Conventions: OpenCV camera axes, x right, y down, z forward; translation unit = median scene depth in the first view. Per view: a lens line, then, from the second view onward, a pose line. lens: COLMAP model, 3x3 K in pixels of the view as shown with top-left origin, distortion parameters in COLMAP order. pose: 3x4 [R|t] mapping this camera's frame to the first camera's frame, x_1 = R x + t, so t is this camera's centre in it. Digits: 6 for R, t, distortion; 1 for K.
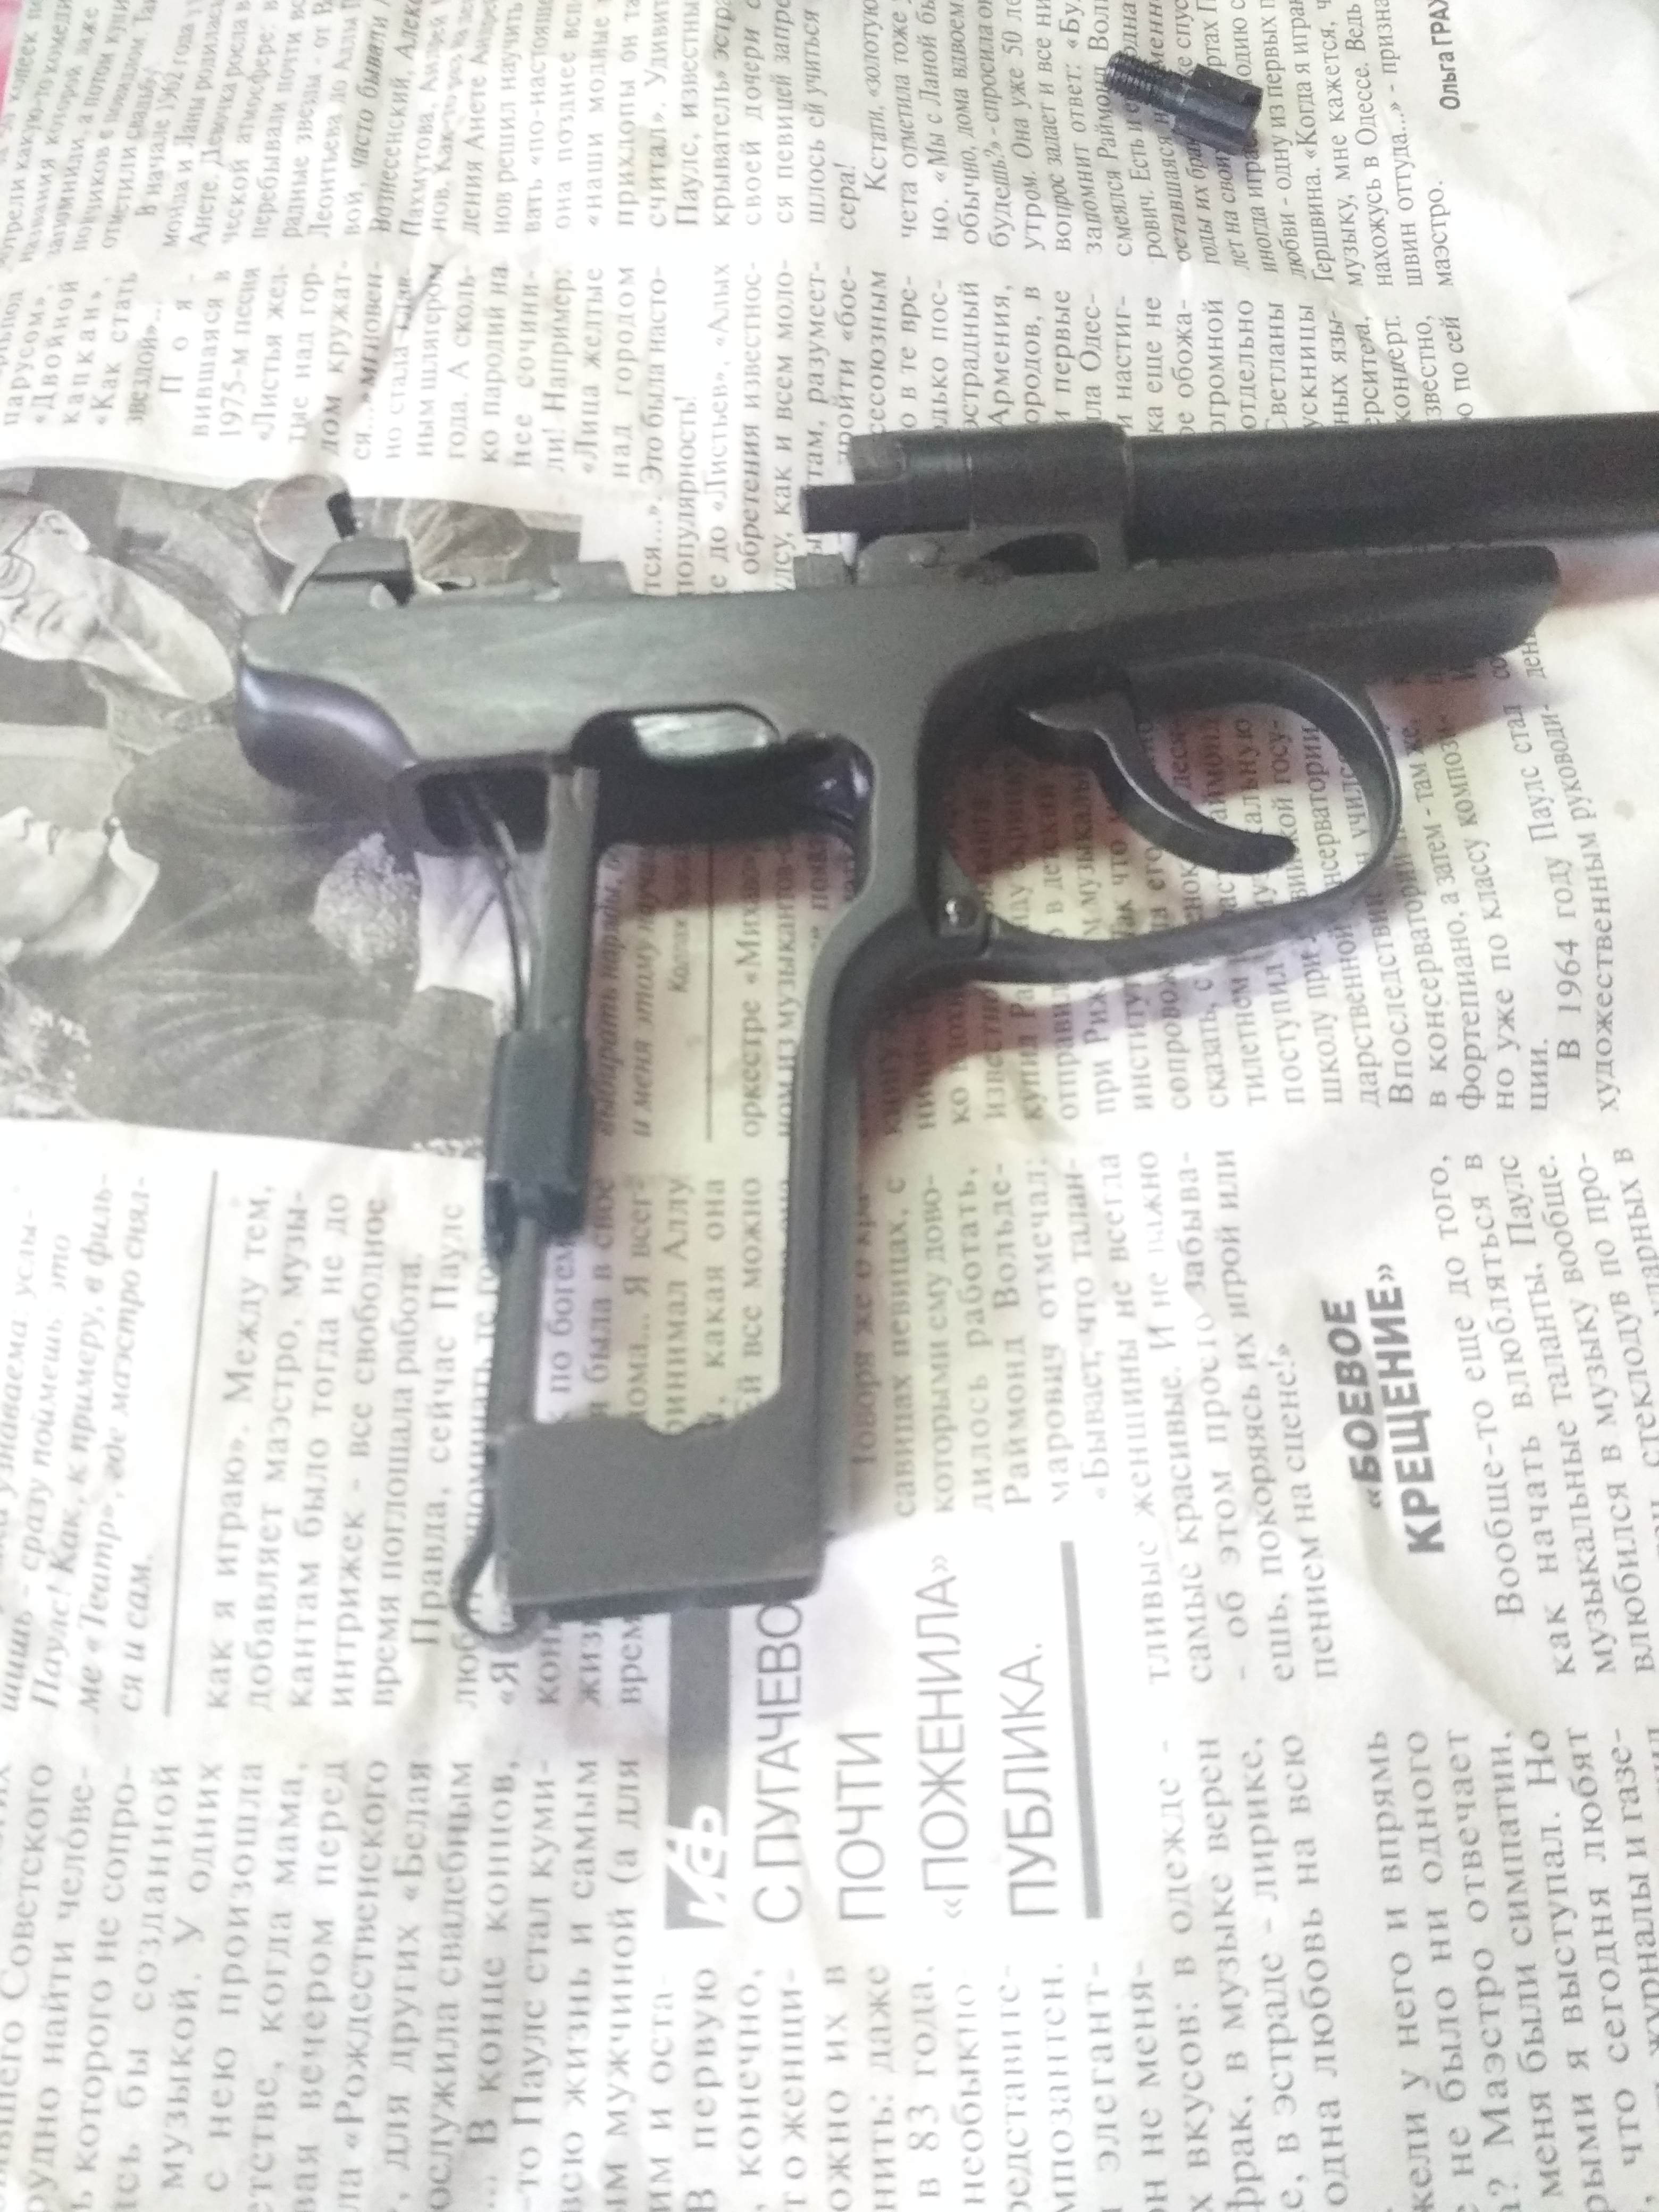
lens RADIAL K [[2178.2, 0, 829.5], [0, 2178.2, 1106.0], [0, 0, 1]] dist [0.134505, -0.421932]
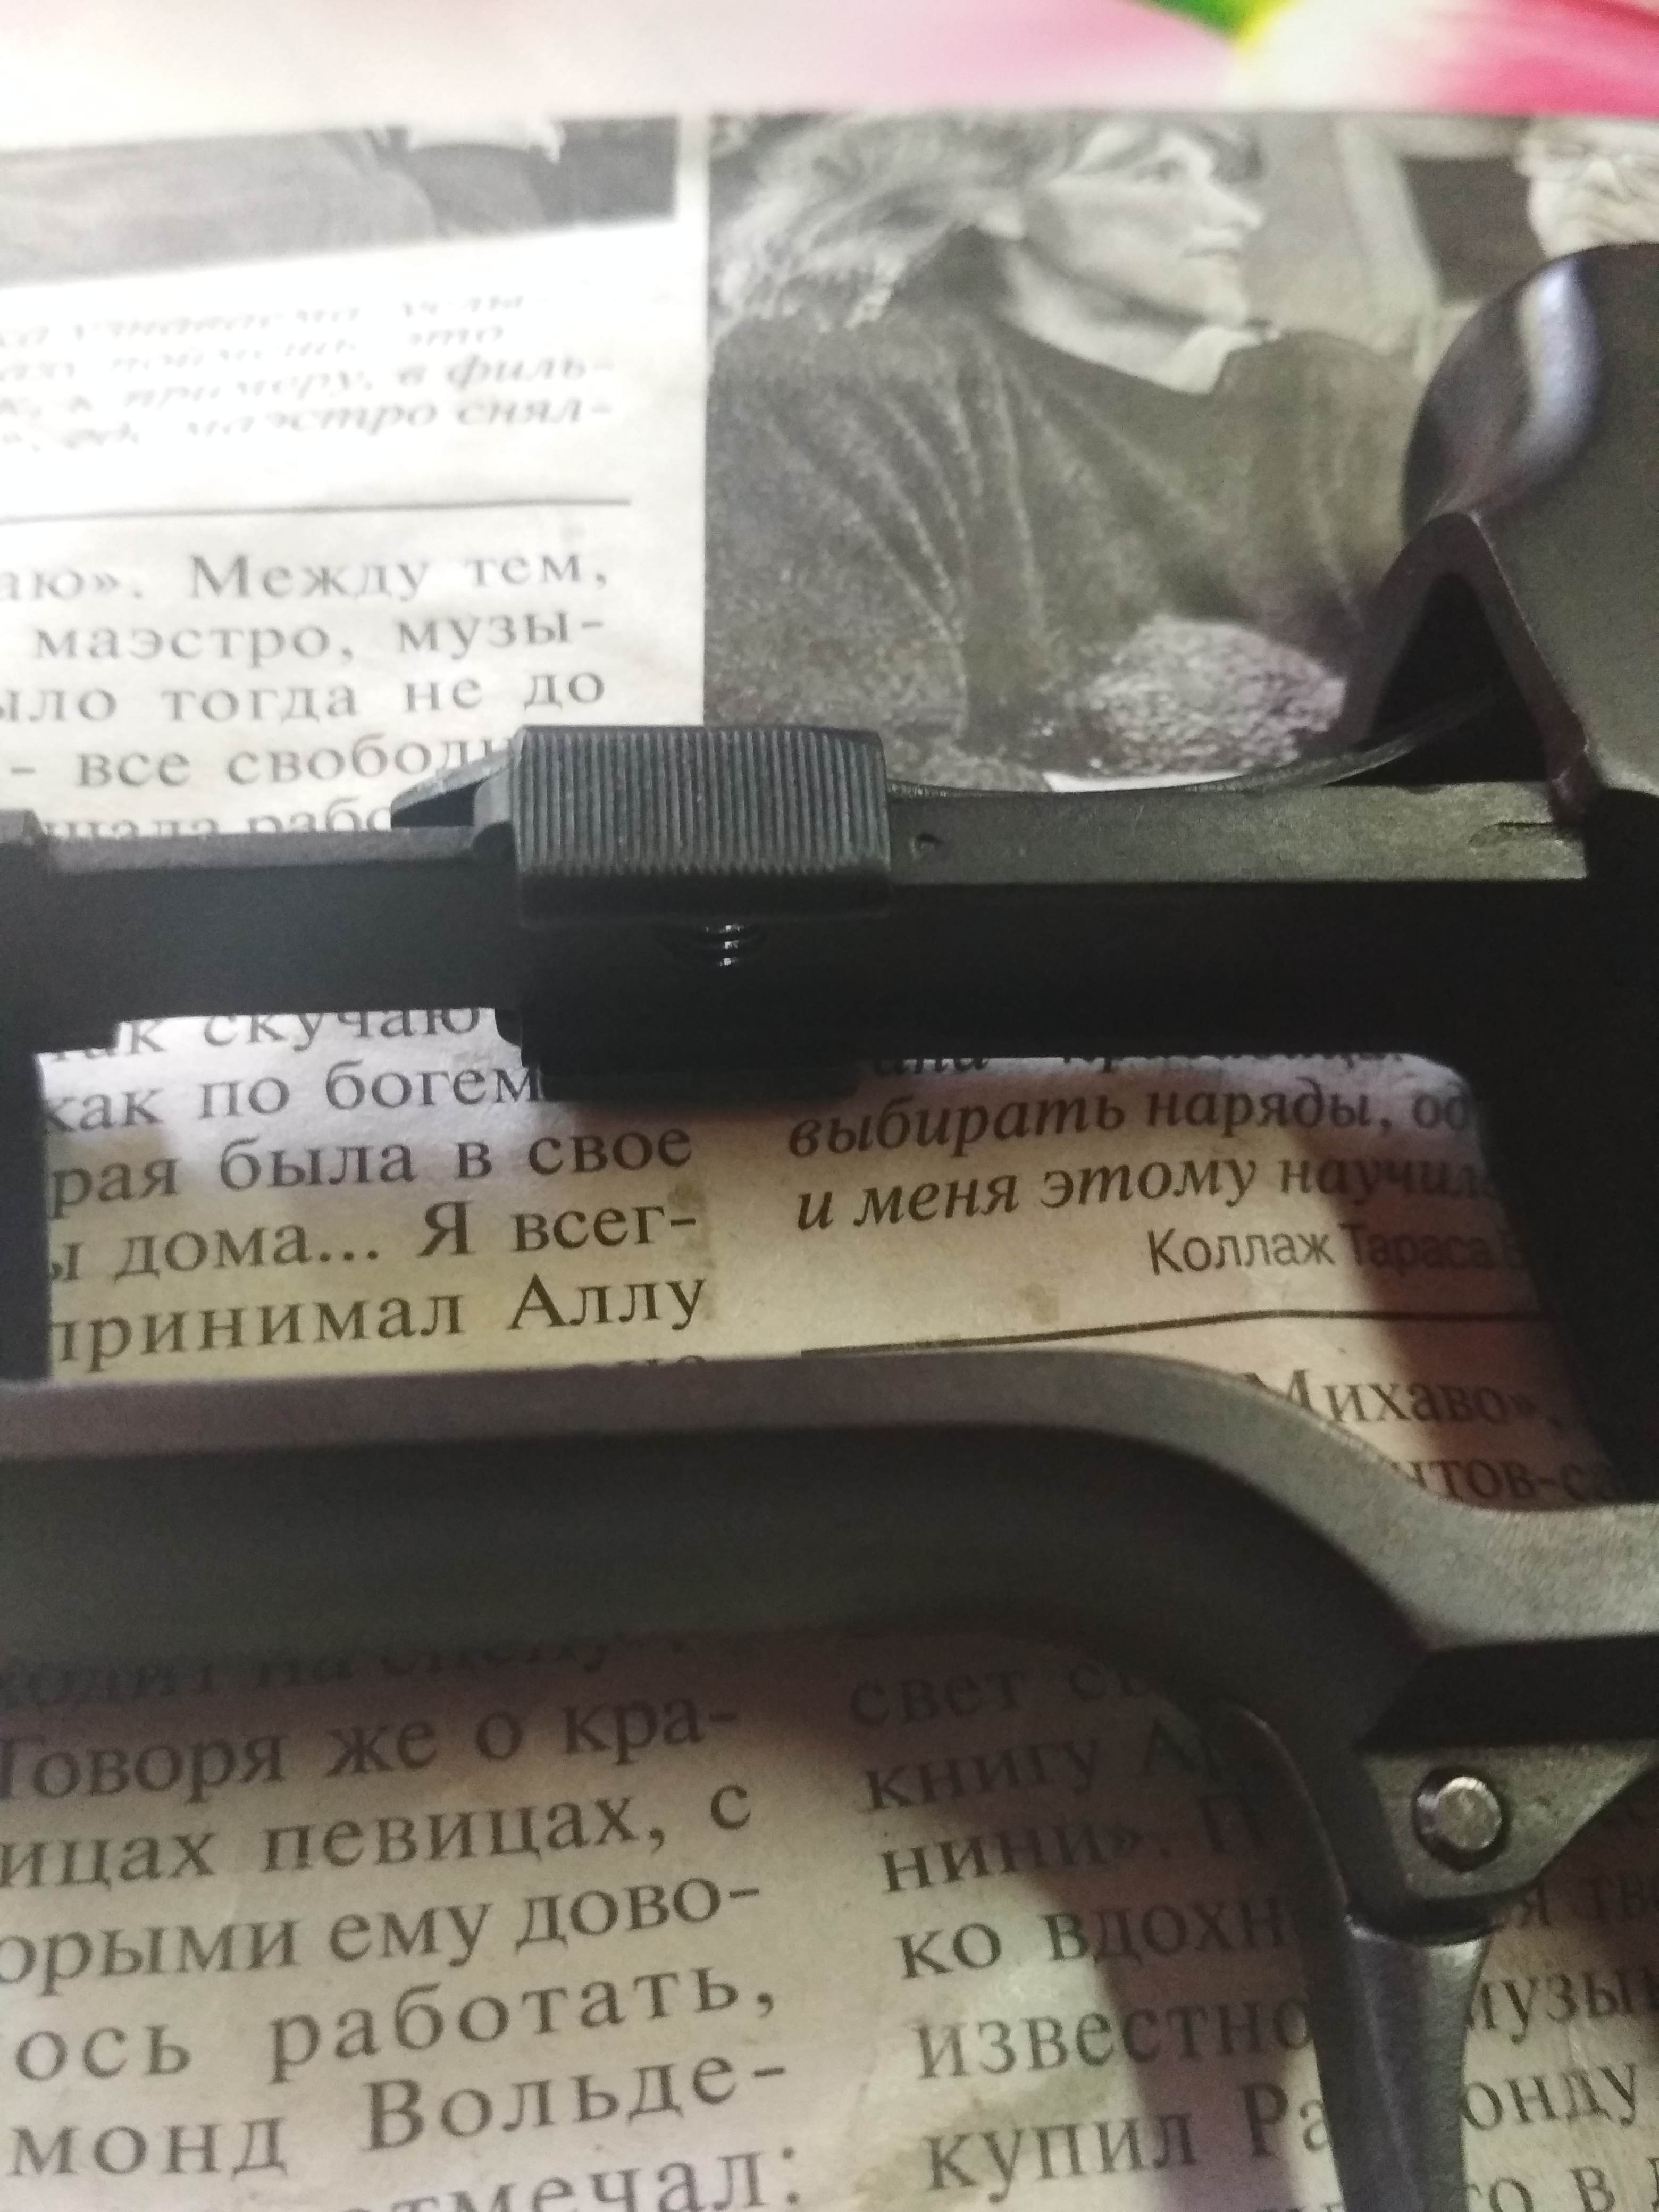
lens RADIAL K [[2178.2, 0, 829.5], [0, 2178.2, 1106.0], [0, 0, 1]] dist [0.134505, -0.421932]
pose [[0.091948, 0.831109, -0.548456, 0.142873], [-0.952878, 0.233340, 0.193847, -0.085363], [0.289085, 0.504787, 0.813400, 0.625812]]
